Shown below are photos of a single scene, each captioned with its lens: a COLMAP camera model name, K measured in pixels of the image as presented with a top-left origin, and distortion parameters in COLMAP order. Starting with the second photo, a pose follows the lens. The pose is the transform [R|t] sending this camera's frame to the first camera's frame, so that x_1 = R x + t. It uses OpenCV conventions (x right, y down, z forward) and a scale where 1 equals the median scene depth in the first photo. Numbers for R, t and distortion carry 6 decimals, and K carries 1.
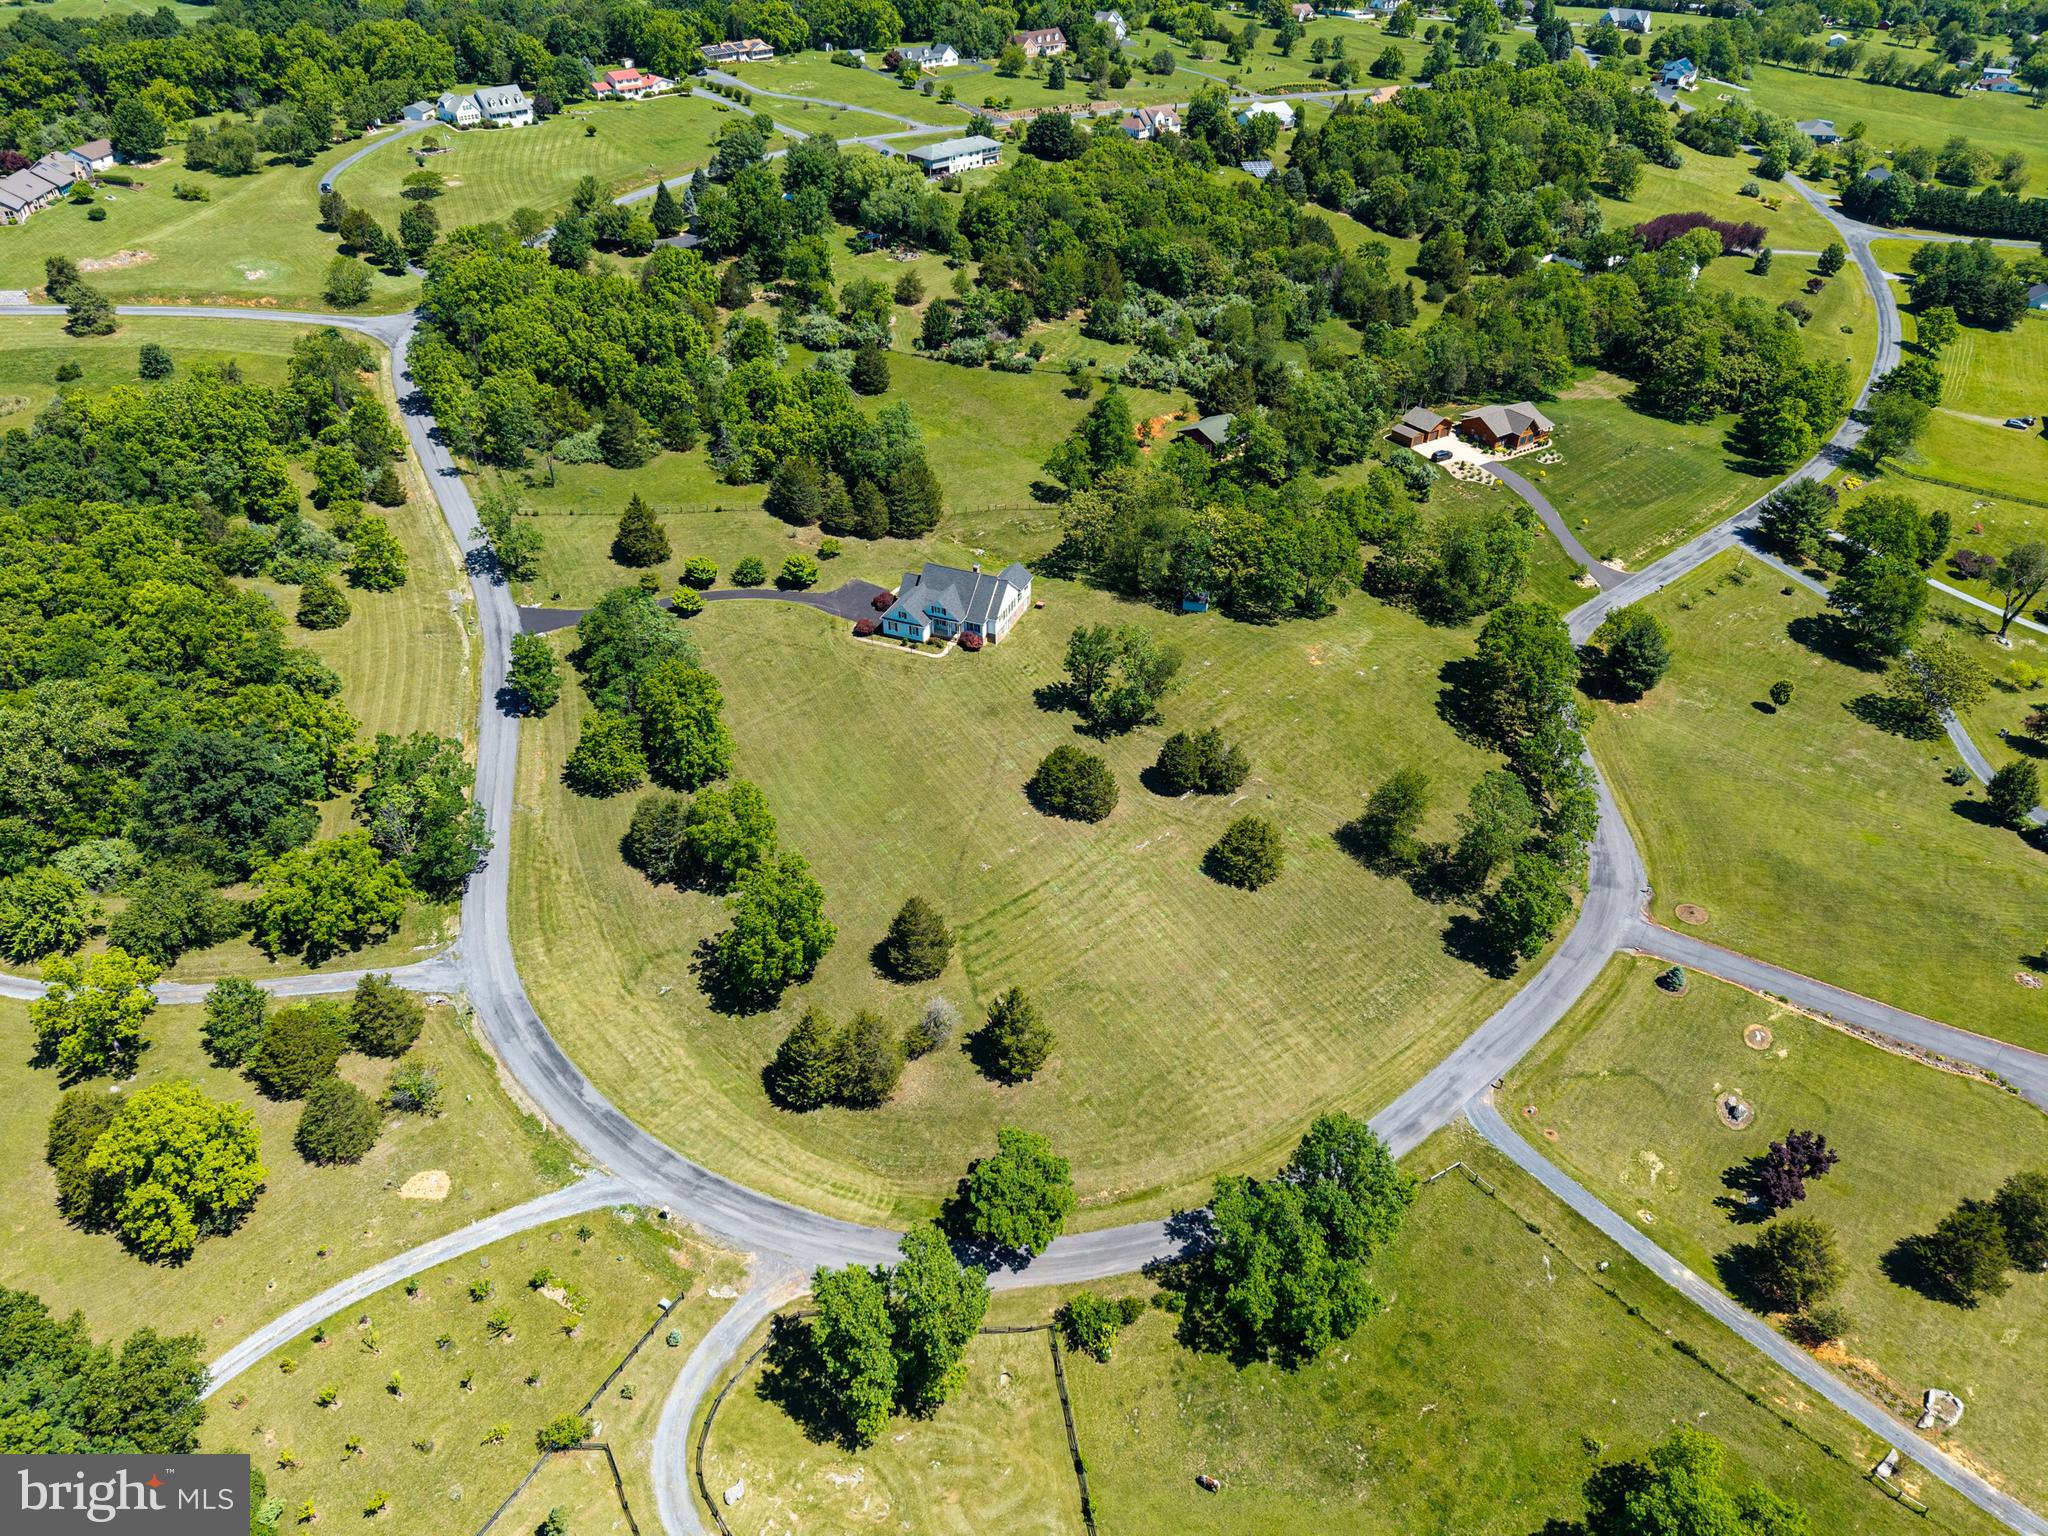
lens RADIAL K [[1366.9, 0, 1030.3], [0, 1366.9, 762.6], [0, 0, 1]] dist [0.043291, -0.056256]
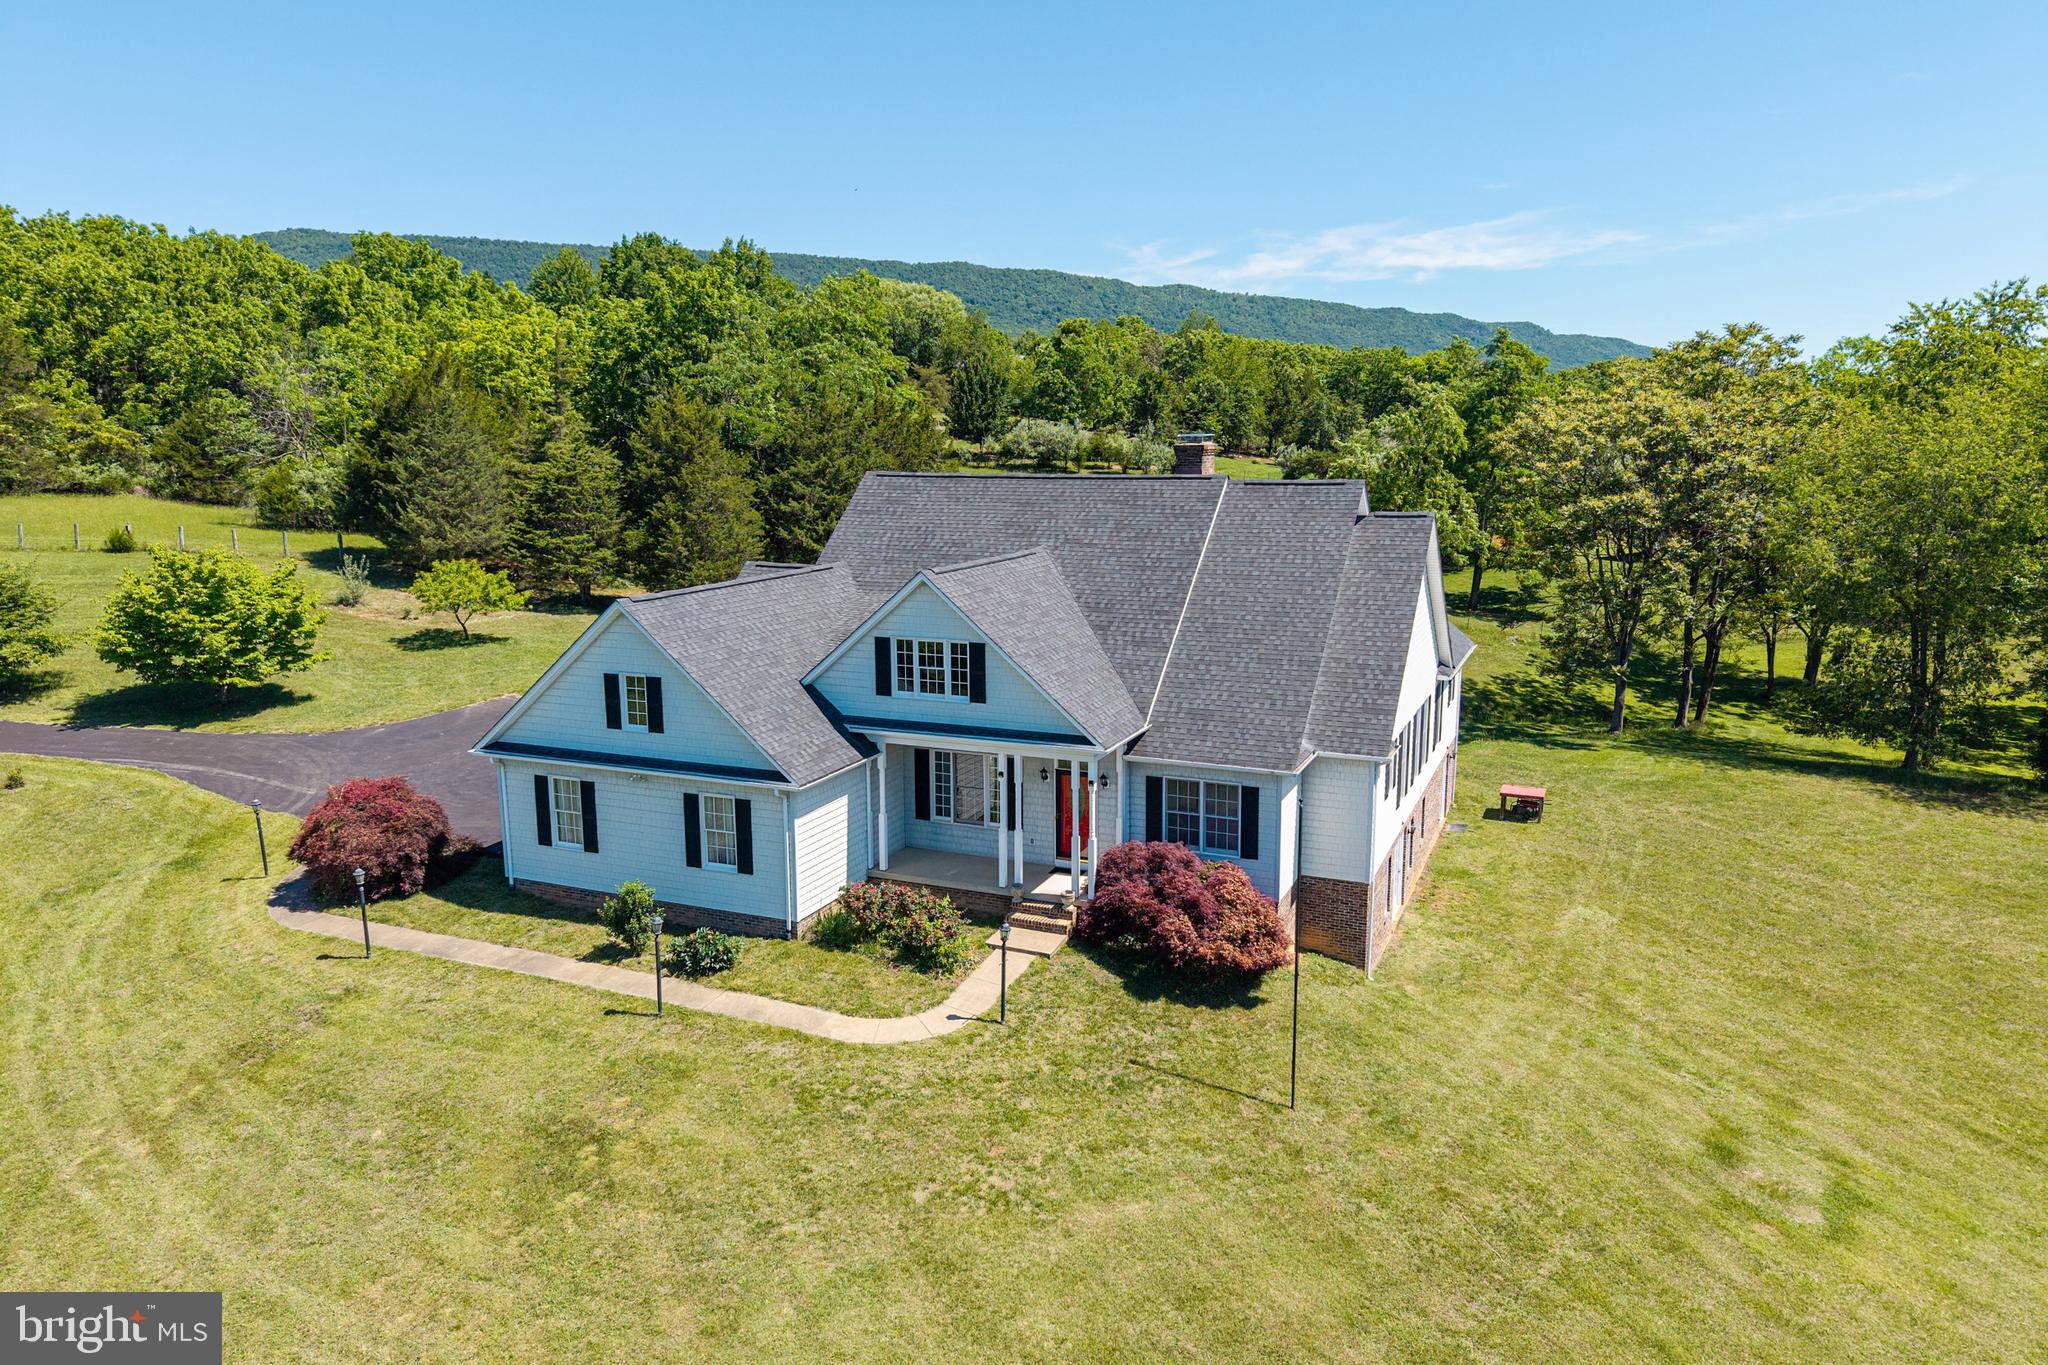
lens RADIAL K [[1356.7, 0, 1049.2], [0, 1356.7, 683.6], [0, 0, 1]] dist [0.021929, -0.025398]
pose [[0.999941, -0.001302, -0.010768, -0.053986], [-0.003461, 0.902556, -0.430558, -0.055837], [0.010279, 0.430570, 0.902499, 0.879286]]
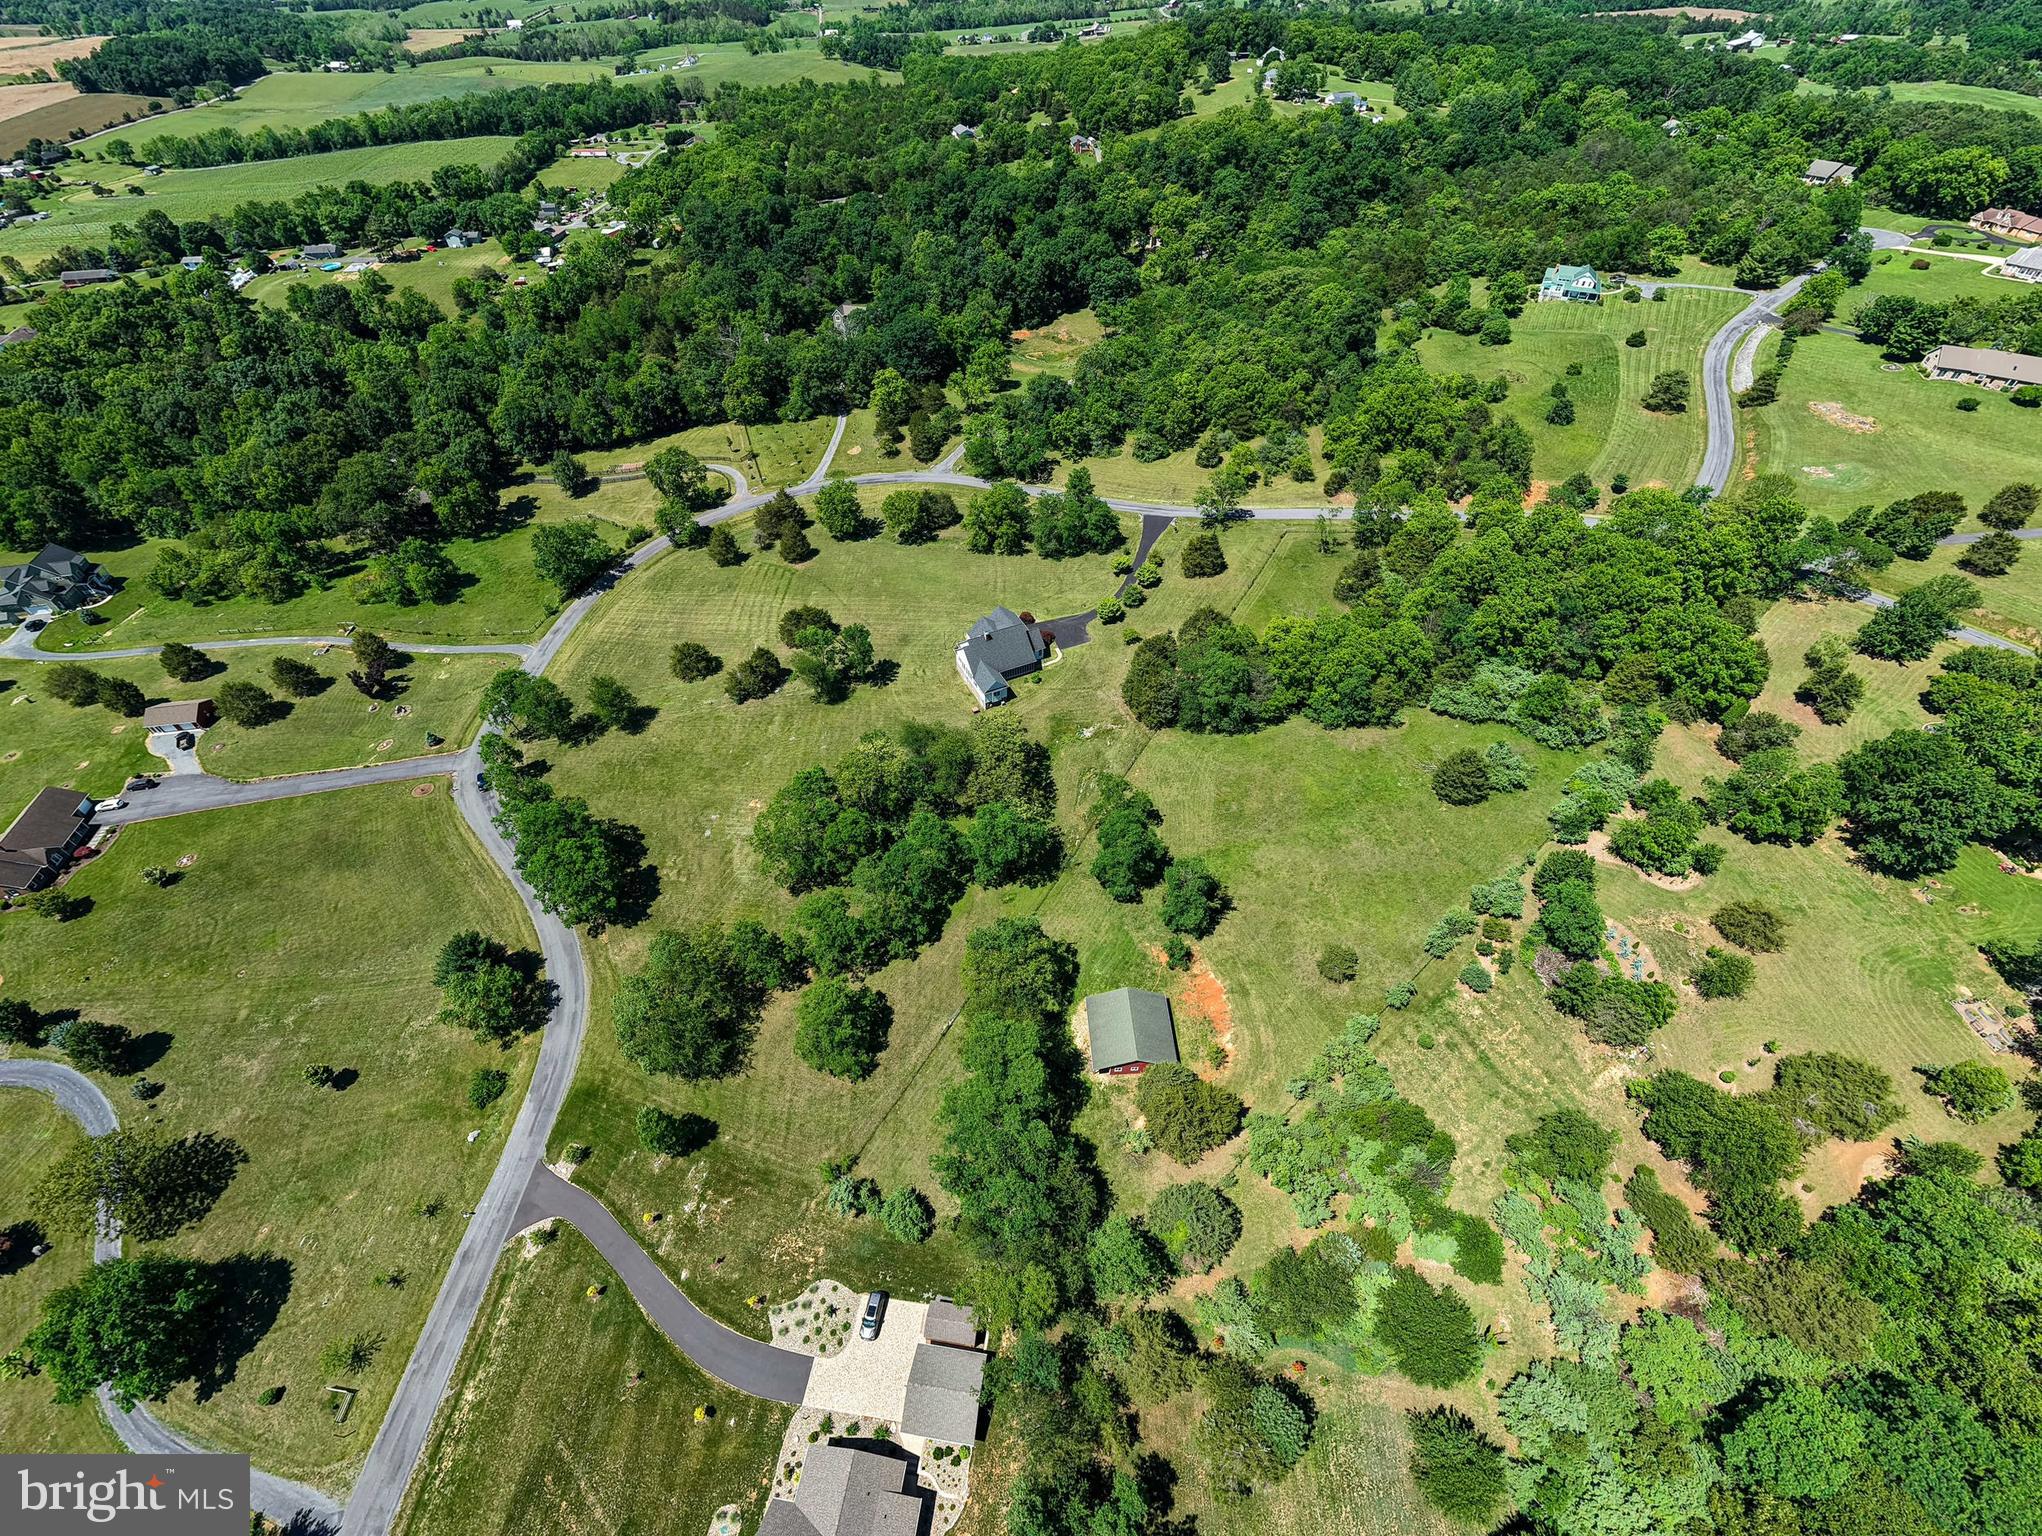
lens RADIAL K [[844.5, 0, 1021.0], [0, 844.5, 768.0], [0, 0, 1]] dist [-0.002358, 0.001381]
pose [[-0.670510, 0.529692, -0.519463, 0.415294], [-0.435807, 0.285433, 0.853581, -0.793088], [0.600407, 0.798720, 0.039458, 1.093021]]
